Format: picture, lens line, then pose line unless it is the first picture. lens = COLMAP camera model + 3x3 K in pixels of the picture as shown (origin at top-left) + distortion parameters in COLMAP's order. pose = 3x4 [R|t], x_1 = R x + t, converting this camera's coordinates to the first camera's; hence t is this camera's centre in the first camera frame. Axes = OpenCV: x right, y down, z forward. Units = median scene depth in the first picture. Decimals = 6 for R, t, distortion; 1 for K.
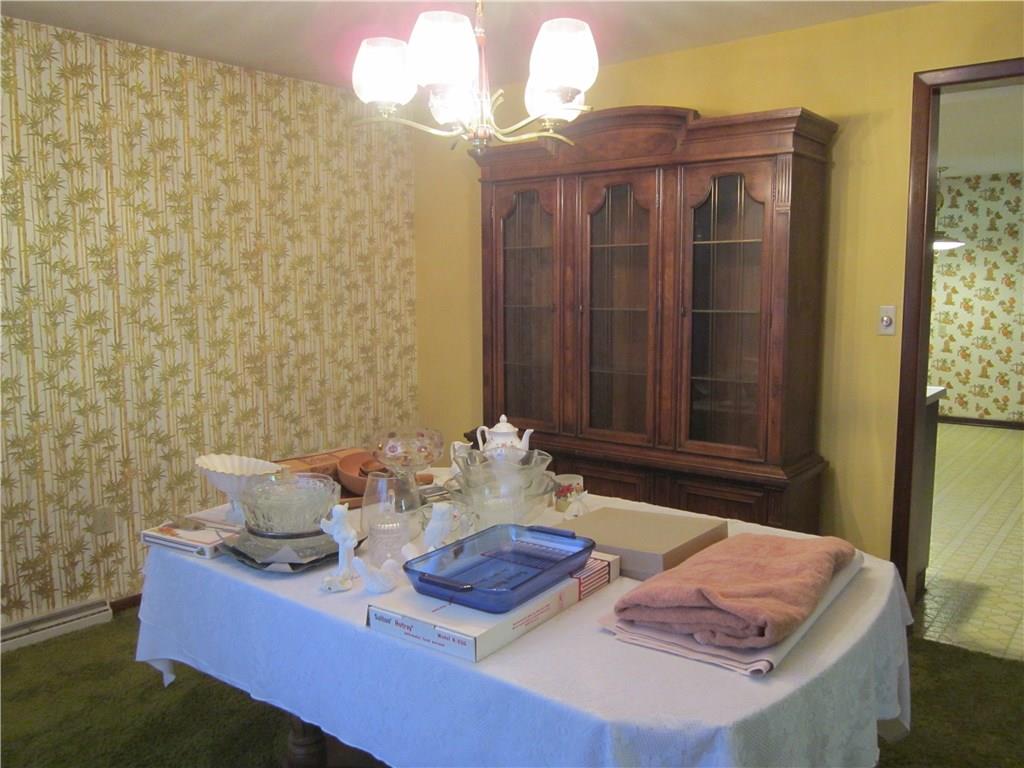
lens RADIAL K [[826.0, 0, 510.0], [0, 826.0, 385.2], [0, 0, 1]] dist [-0.055521, 0.019047]
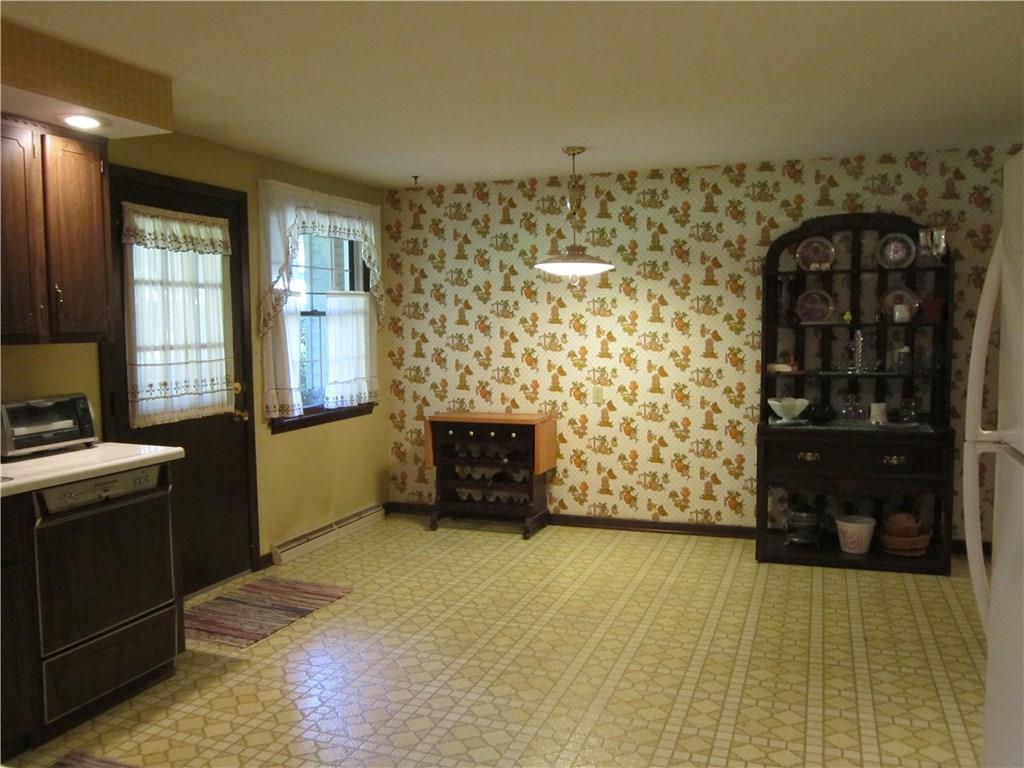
lens RADIAL K [[826.0, 0, 512.5], [0, 826.0, 383.1], [0, 0, 1]] dist [-0.055521, 0.019047]
pose [[0.964823, -0.022496, 0.261935, 0.286378], [0.036339, 0.998180, -0.048123, -0.047548], [-0.260376, 0.055948, 0.963885, 0.355365]]
